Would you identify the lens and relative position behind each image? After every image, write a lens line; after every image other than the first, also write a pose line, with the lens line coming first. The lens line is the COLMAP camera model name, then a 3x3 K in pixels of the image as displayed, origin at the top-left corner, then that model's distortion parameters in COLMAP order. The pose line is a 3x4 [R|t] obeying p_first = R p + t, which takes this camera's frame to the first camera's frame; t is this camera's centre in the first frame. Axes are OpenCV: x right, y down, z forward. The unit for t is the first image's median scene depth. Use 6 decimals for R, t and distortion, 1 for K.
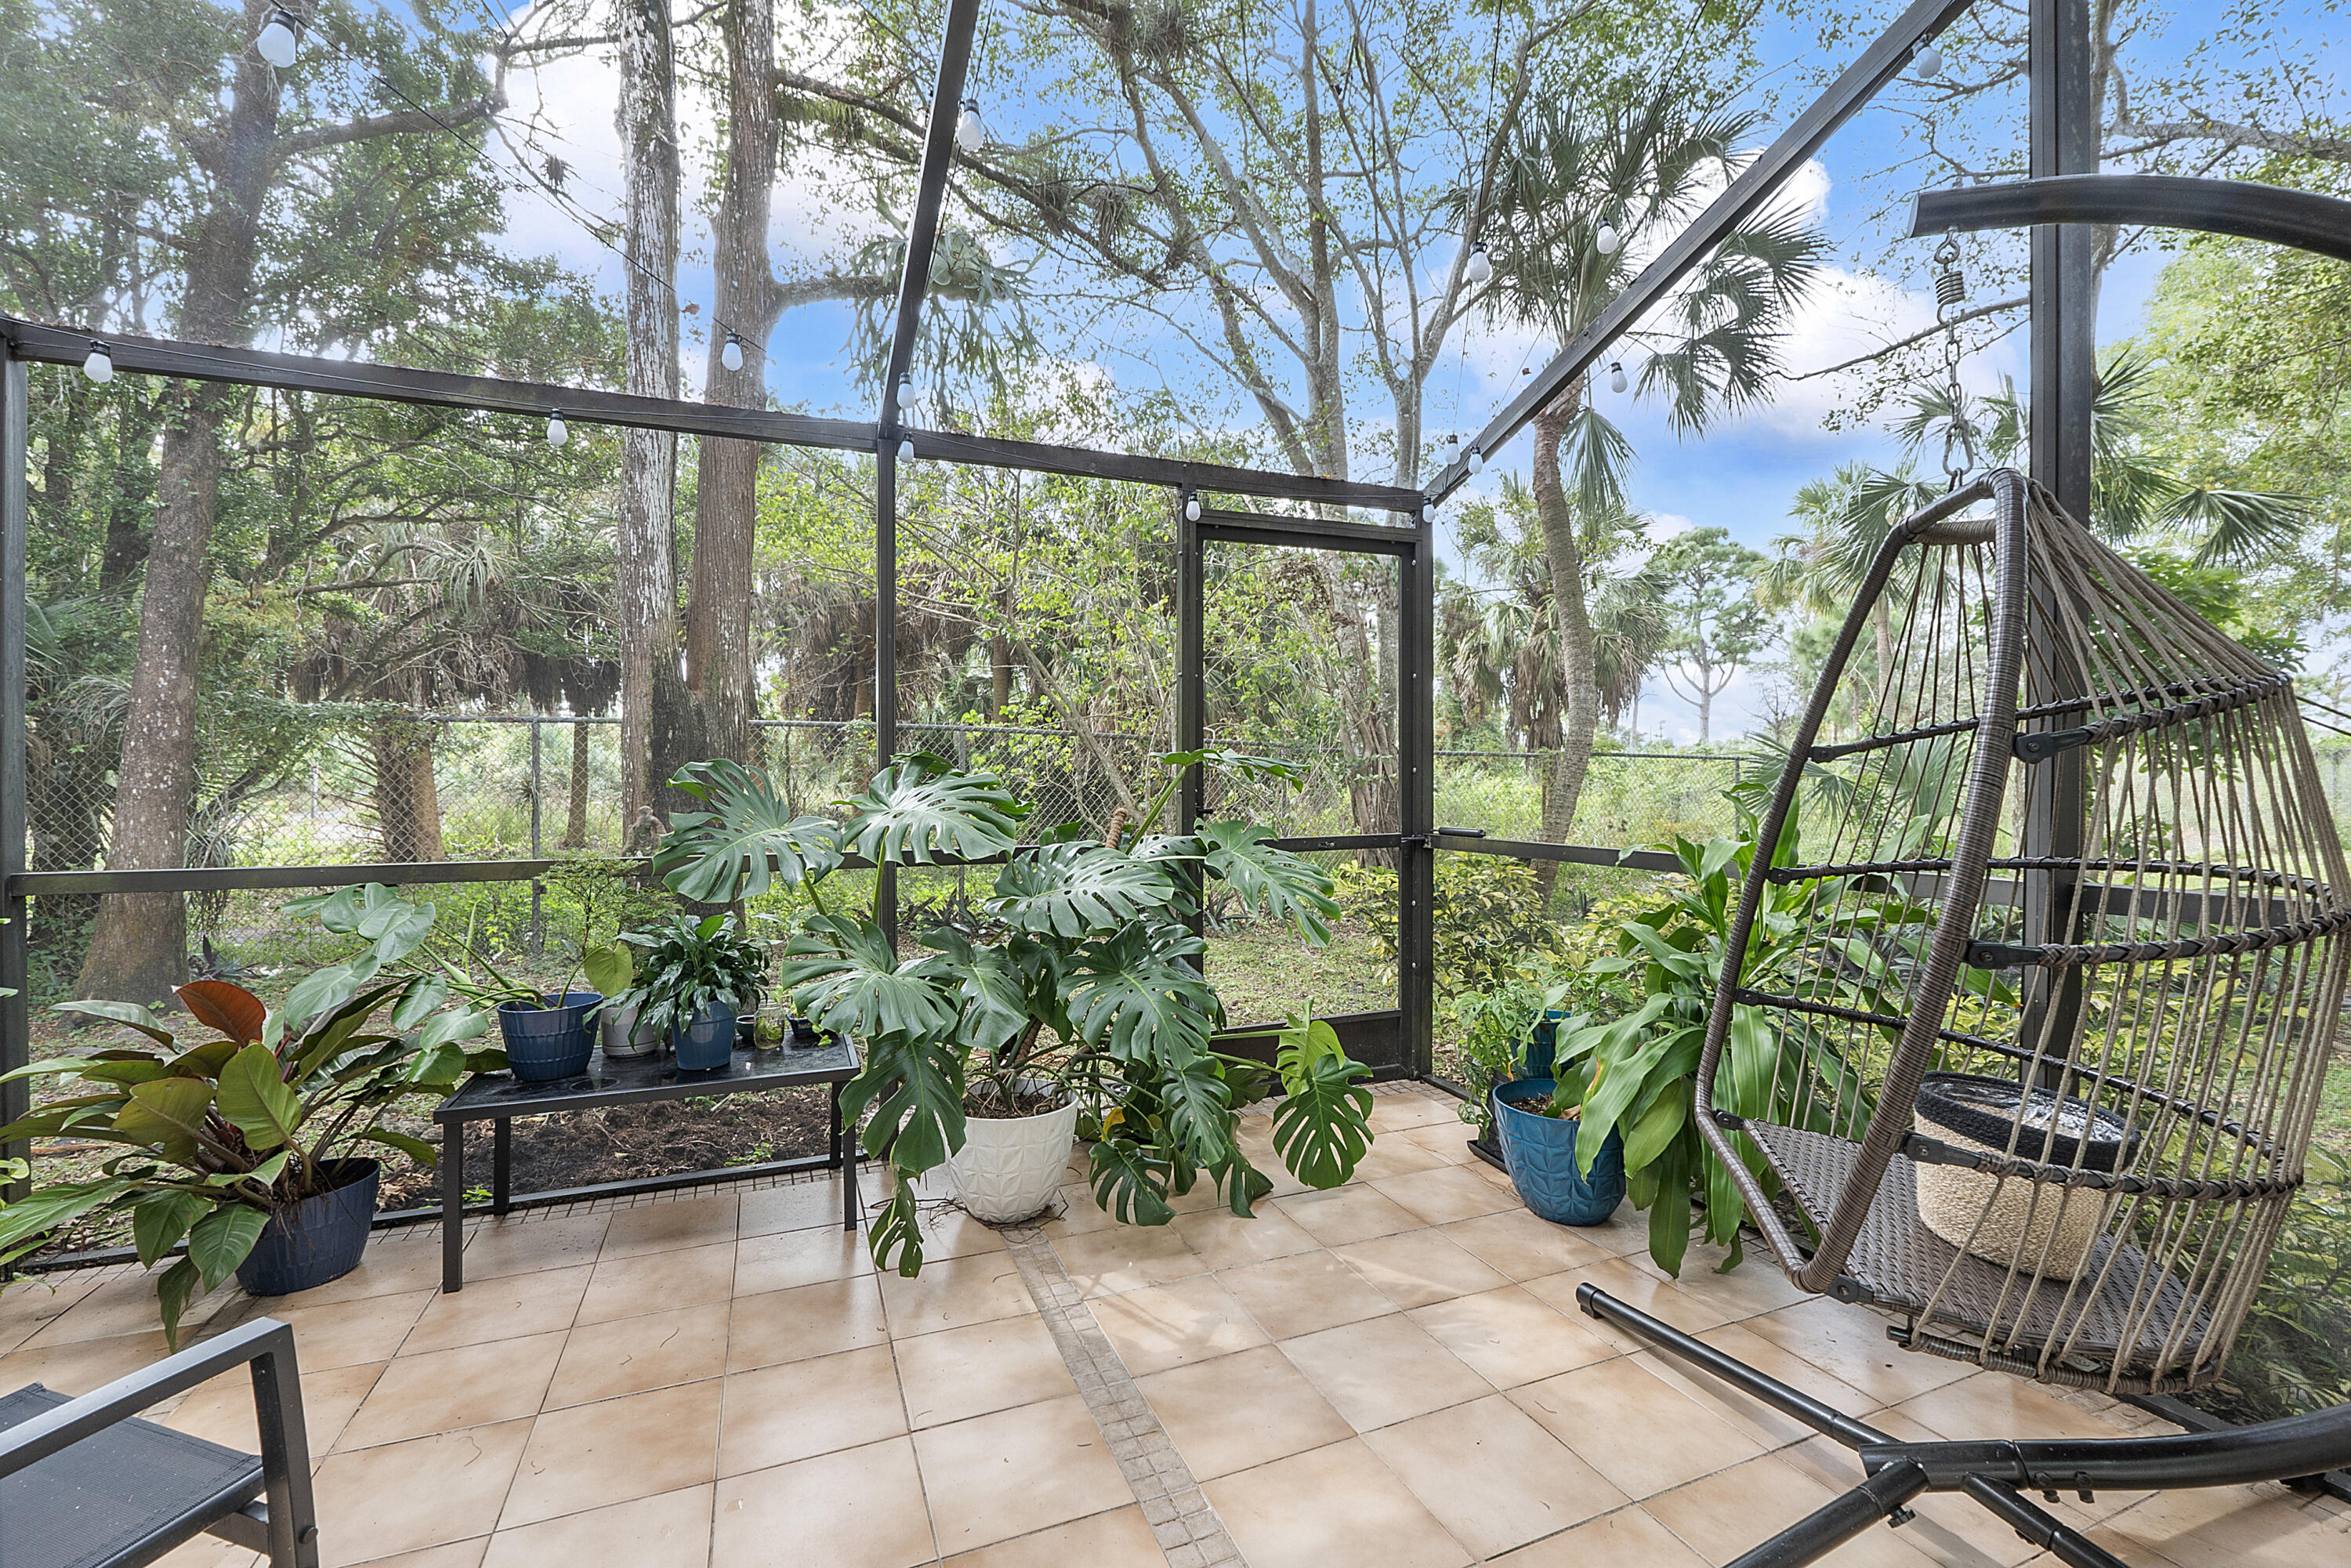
lens RADIAL K [[1003.4, 0, 1177.0], [0, 1003.4, 771.9], [0, 0, 1]] dist [-0.006131, -0.000383]
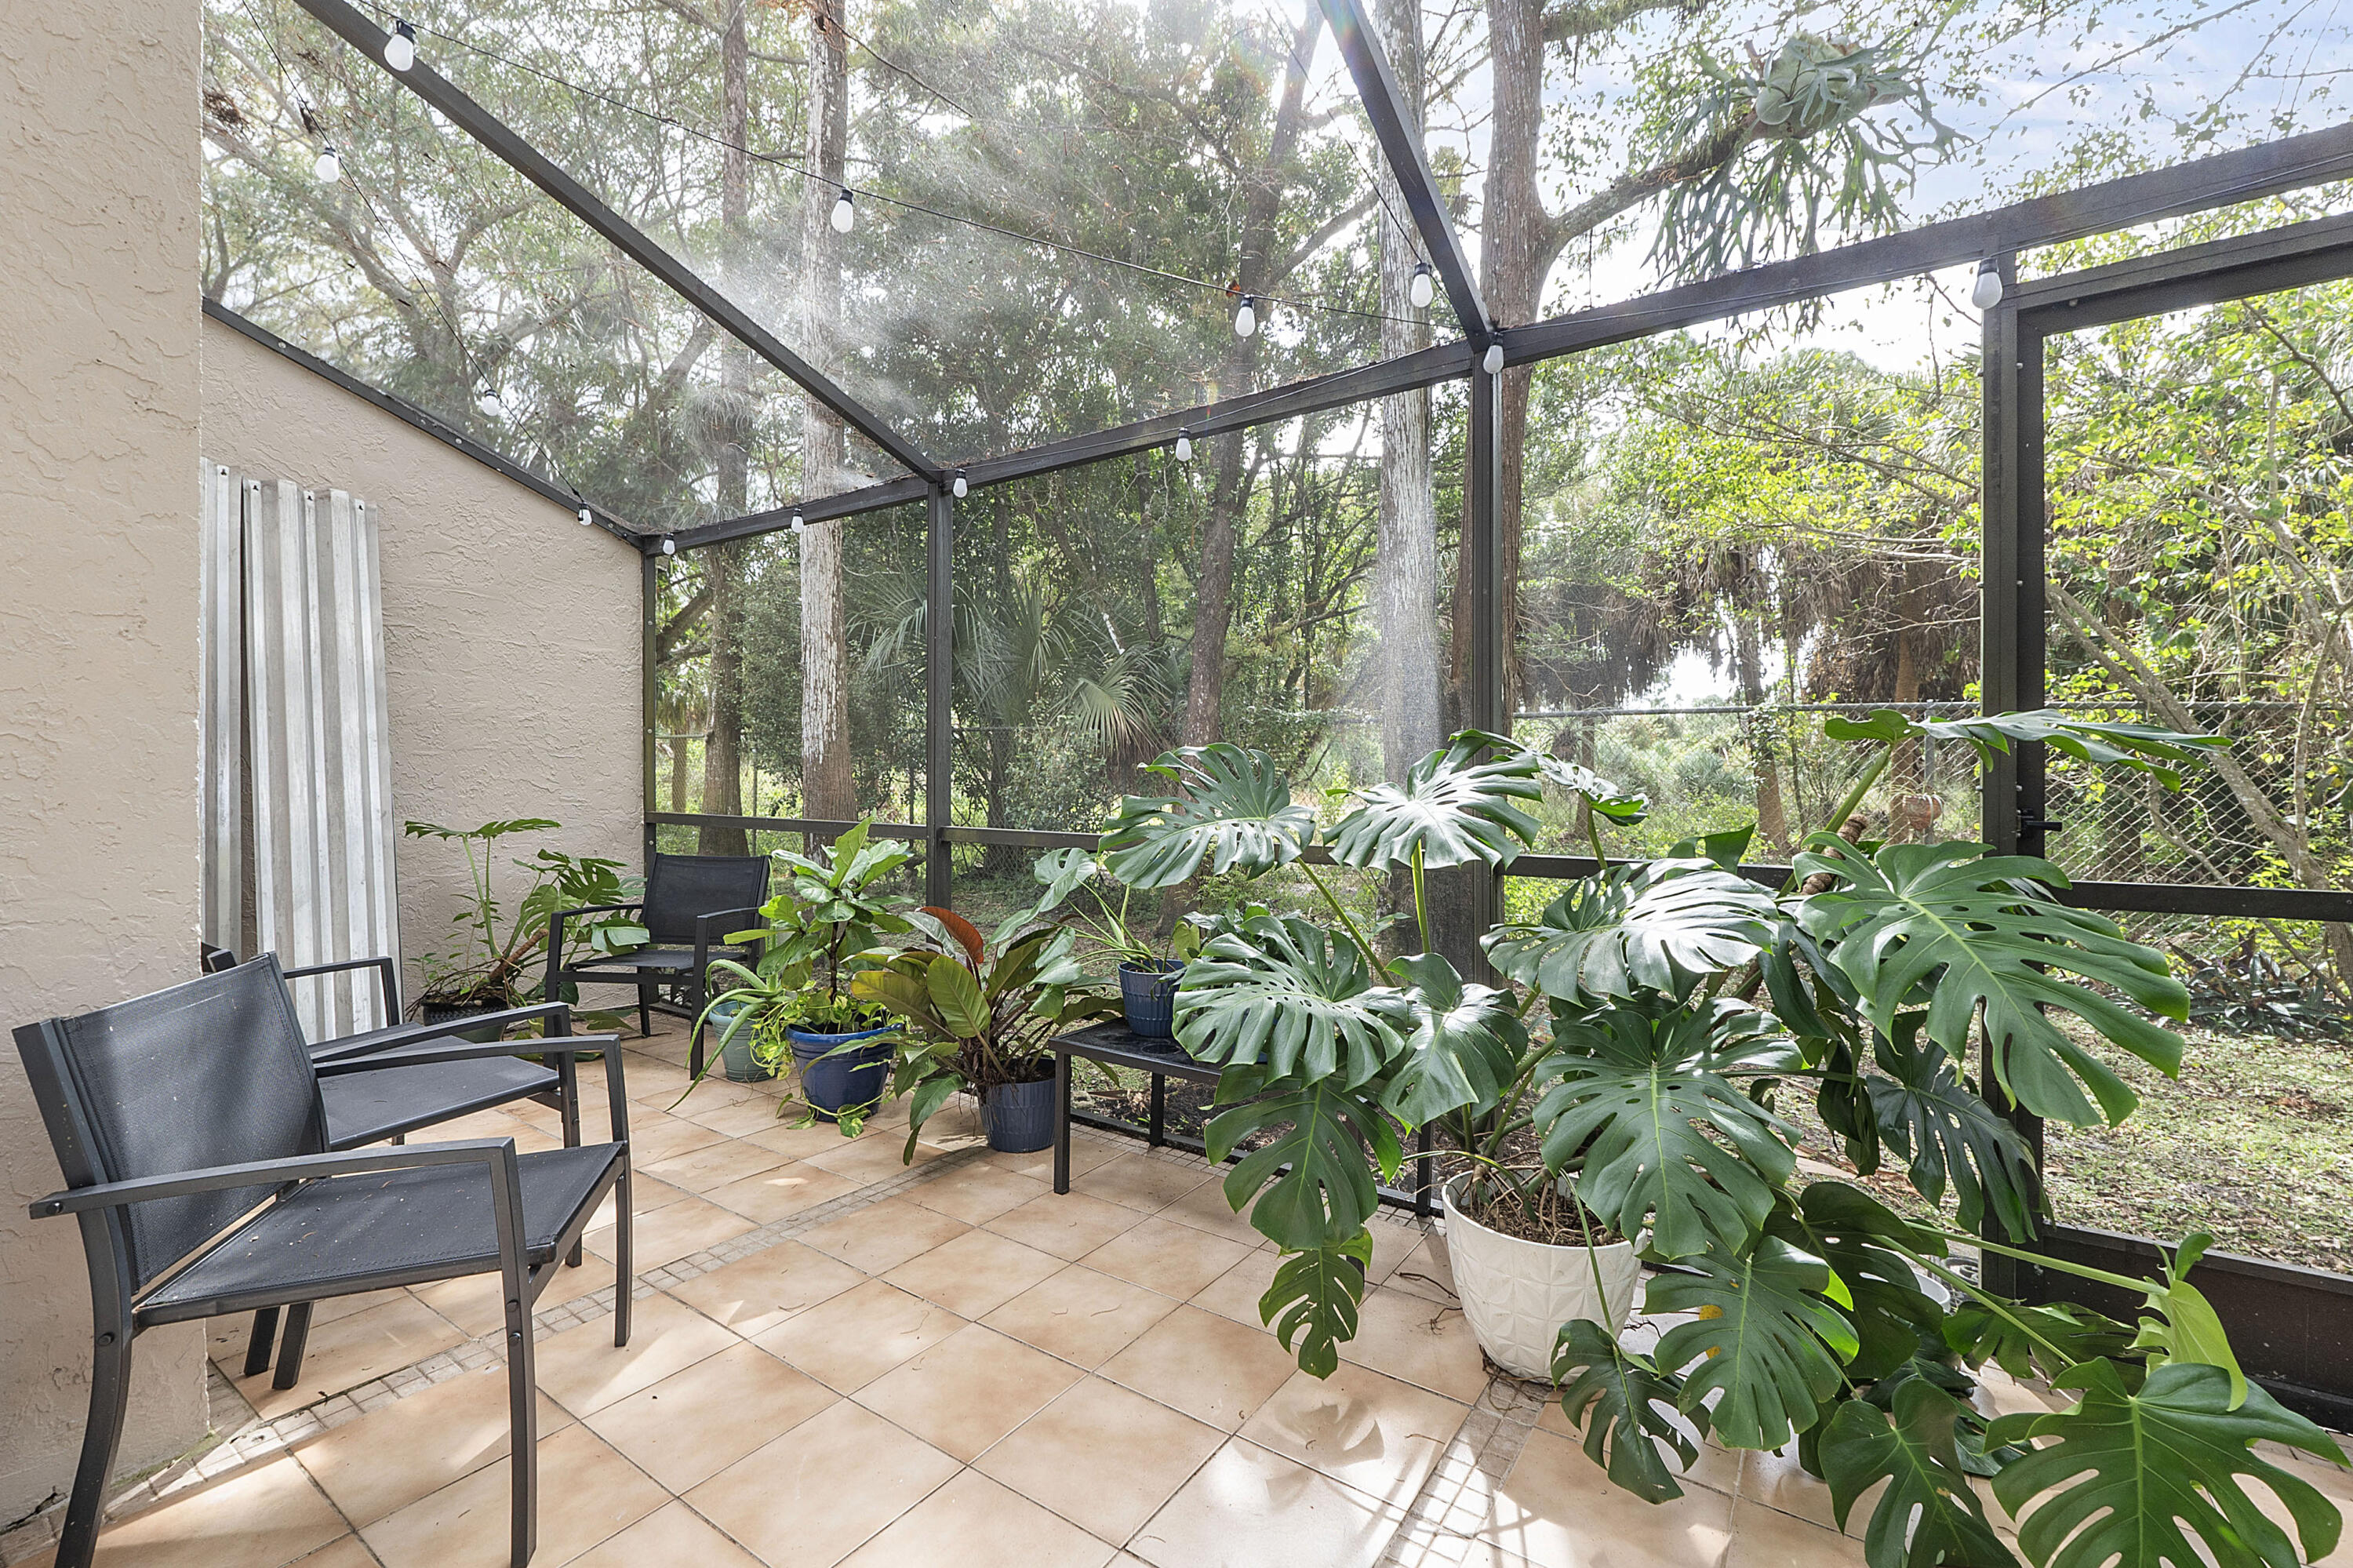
lens RADIAL K [[1004.3, 0, 1178.0], [0, 1004.3, 771.9], [0, 0, 1]] dist [-0.006131, -0.000383]
pose [[0.547496, 0.002771, -0.836803, 0.332876], [-0.000002, 0.999995, 0.003310, 0.013420], [0.836808, -0.001810, 0.547493, 0.439821]]
